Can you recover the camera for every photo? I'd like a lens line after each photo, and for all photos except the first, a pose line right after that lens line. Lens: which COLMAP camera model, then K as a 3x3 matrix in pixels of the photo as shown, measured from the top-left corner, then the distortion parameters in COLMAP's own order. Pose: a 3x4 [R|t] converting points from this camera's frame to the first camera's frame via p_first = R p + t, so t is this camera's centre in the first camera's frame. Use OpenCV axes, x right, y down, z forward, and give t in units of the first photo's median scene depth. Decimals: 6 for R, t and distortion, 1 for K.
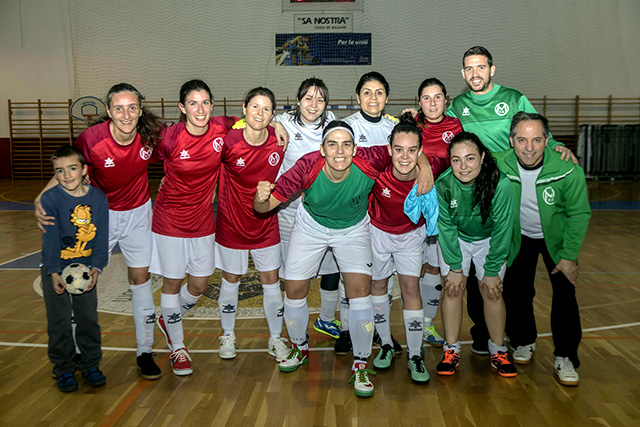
lens RADIAL K [[702.1, 0, 319.5], [0, 702.1, 208.1], [0, 0, 1]] dist [0.044823, 0.000000]
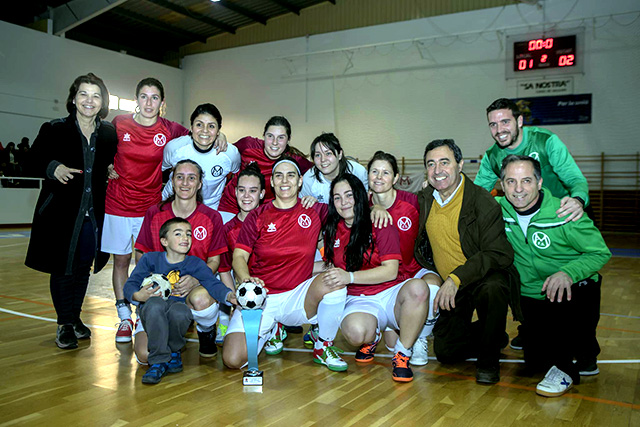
lens RADIAL K [[599.6, 0, 319.0], [0, 599.6, 218.8], [0, 0, 1]] dist [-0.010388, 0.000000]
pose [[0.881301, 0.034784, -0.471274, 0.142391], [-0.060916, 0.997329, -0.040304, 0.000175], [0.468613, 0.064228, 0.881066, 0.028477]]
